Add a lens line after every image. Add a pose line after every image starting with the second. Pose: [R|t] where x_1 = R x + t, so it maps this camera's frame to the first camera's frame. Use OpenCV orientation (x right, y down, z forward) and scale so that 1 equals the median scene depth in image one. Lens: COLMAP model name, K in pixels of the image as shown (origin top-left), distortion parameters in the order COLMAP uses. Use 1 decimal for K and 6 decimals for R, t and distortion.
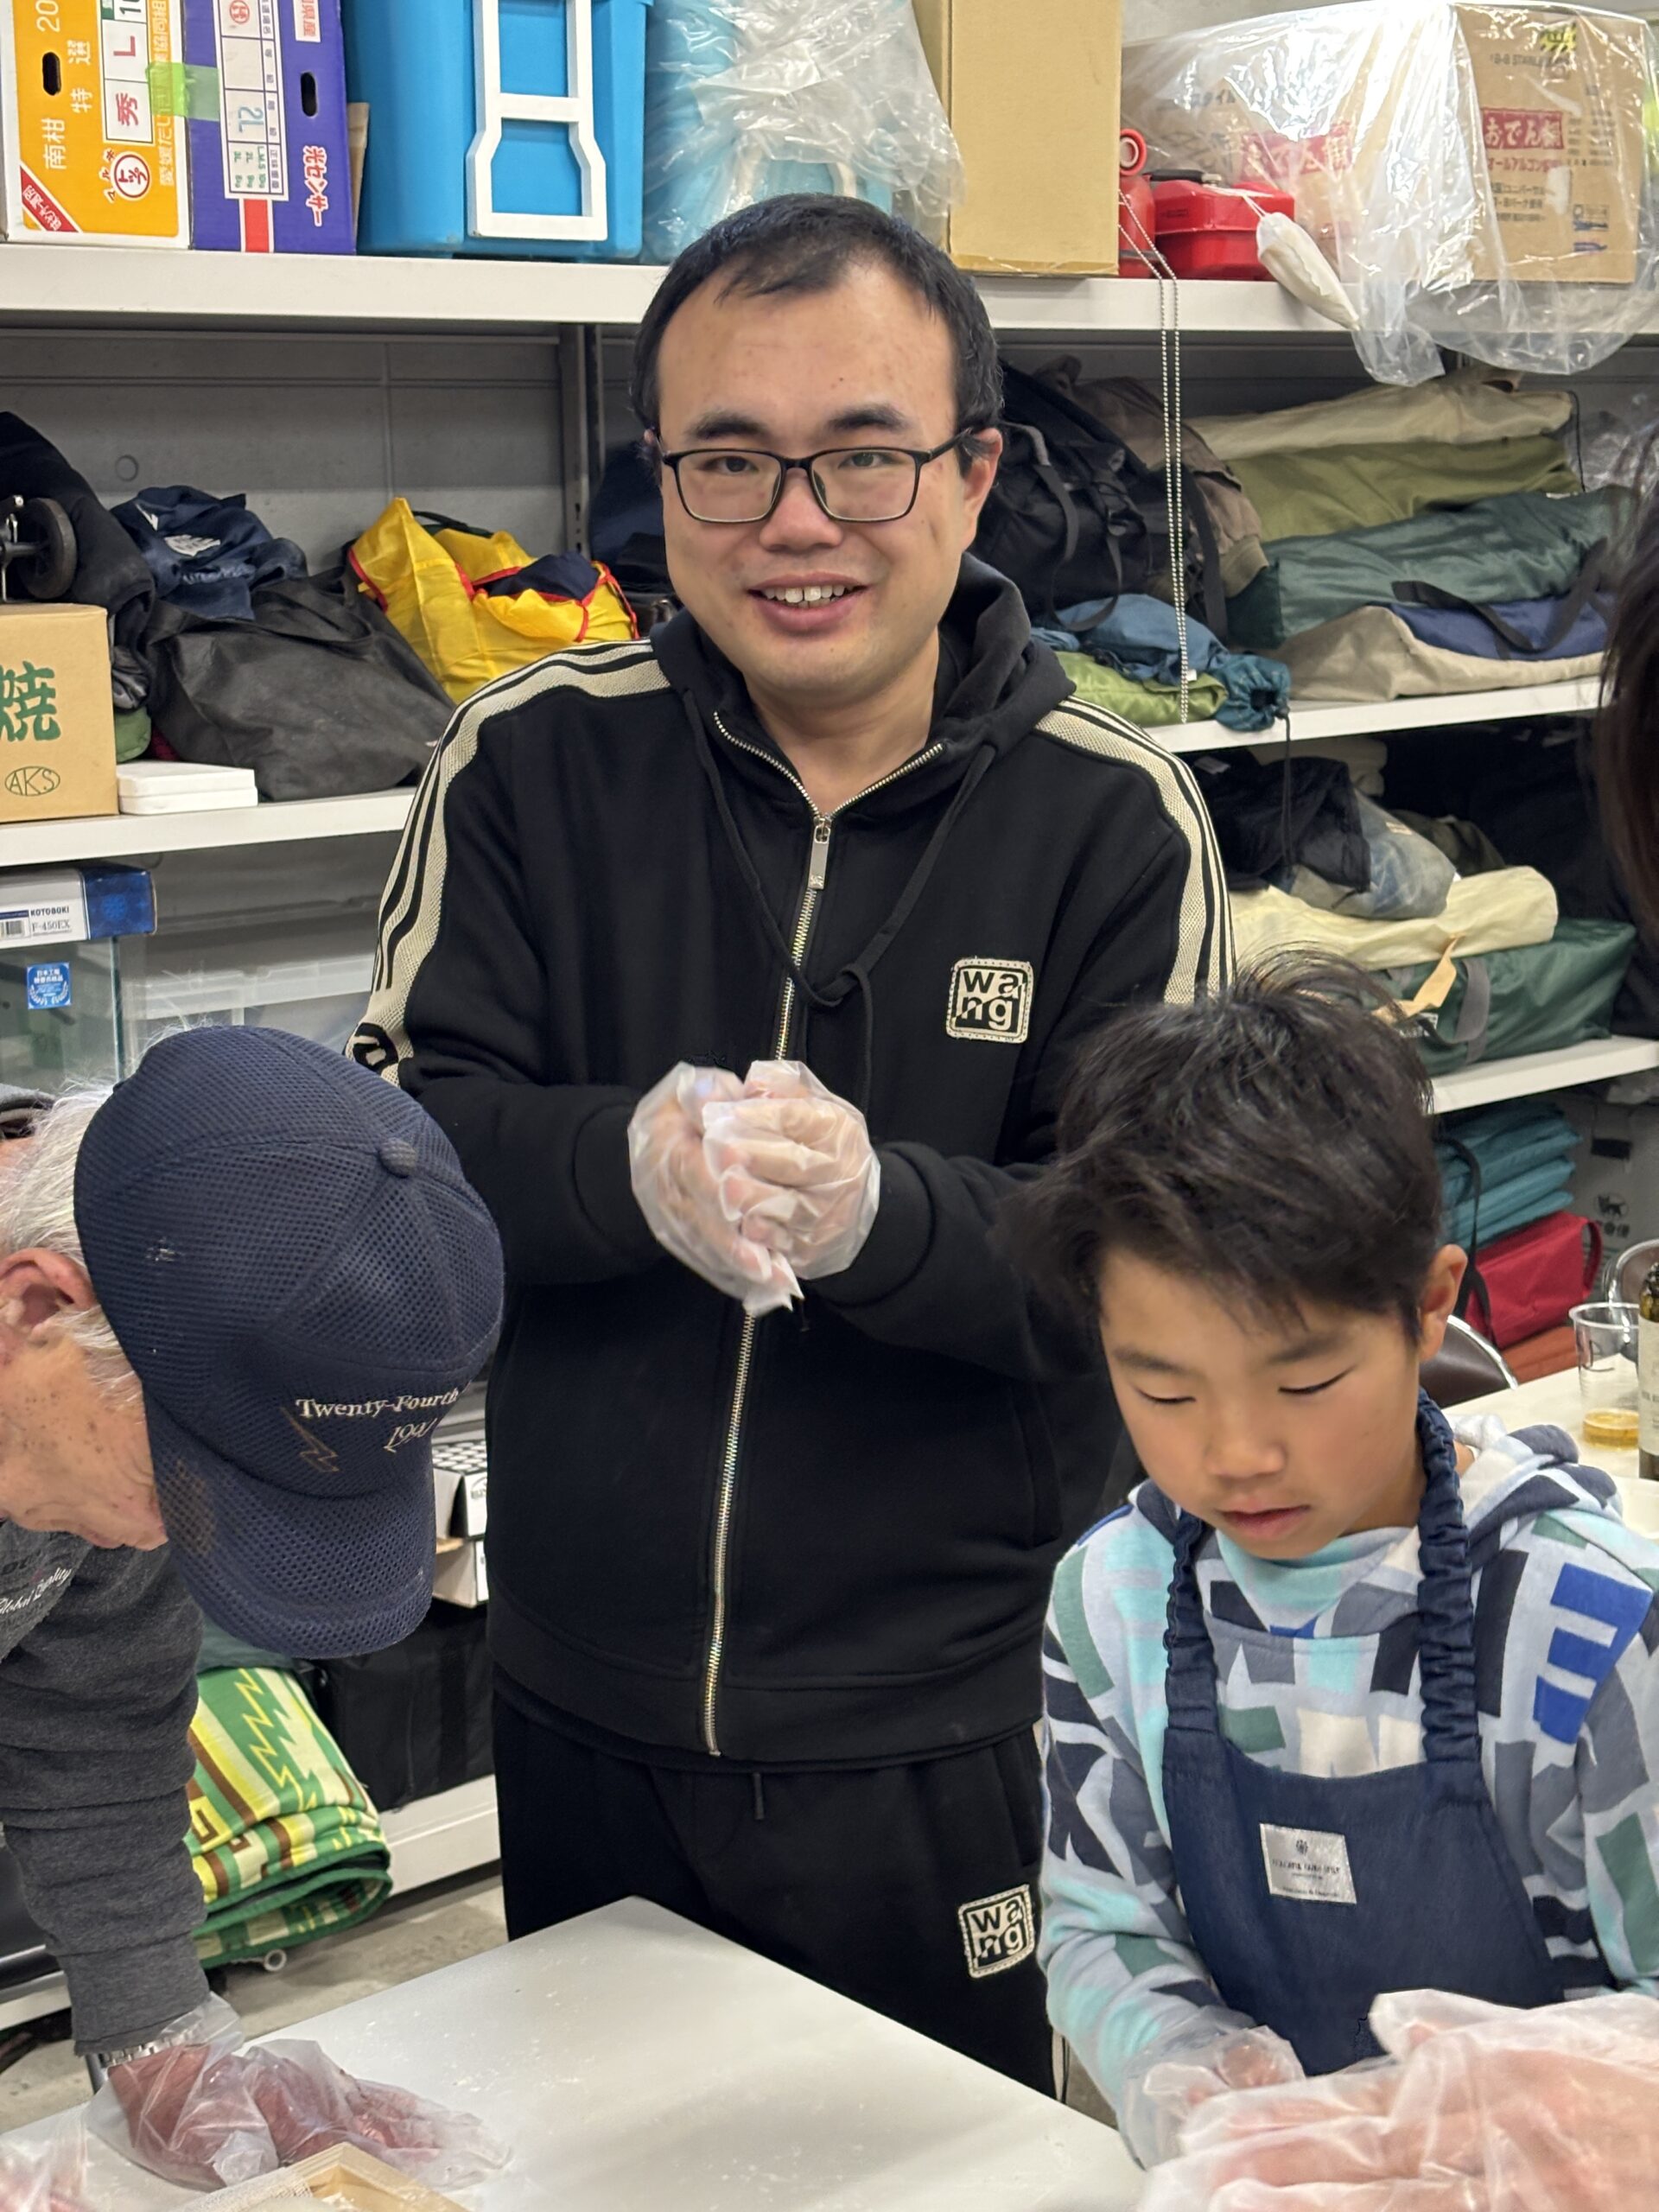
lens RADIAL K [[3294.3, 0, 816.9], [0, 3294.3, 1103.7], [0, 0, 1]] dist [-0.034738, 0.000000]
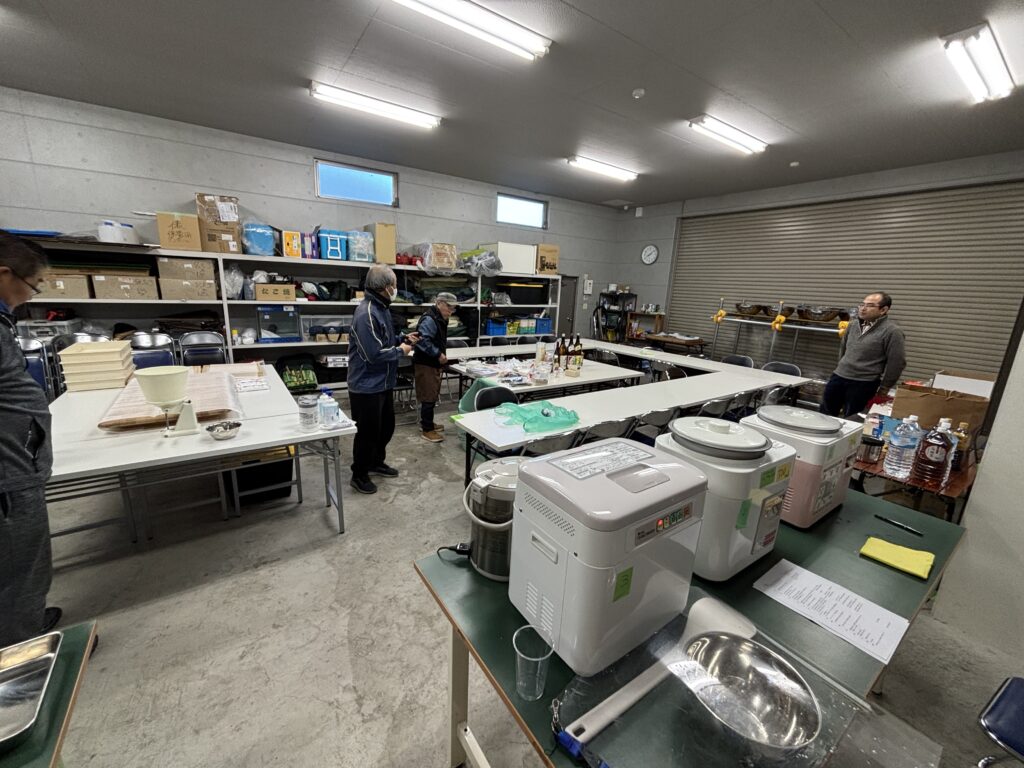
lens RADIAL K [[408.1, 0, 504.3], [0, 408.1, 375.2], [0, 0, 1]] dist [-0.002573, 0.000738]
pose [[0.992177, 0.082657, -0.093551, 0.773268], [-0.081129, 0.996502, 0.020027, 0.104309], [0.094879, -0.012281, 0.995413, -0.530907]]
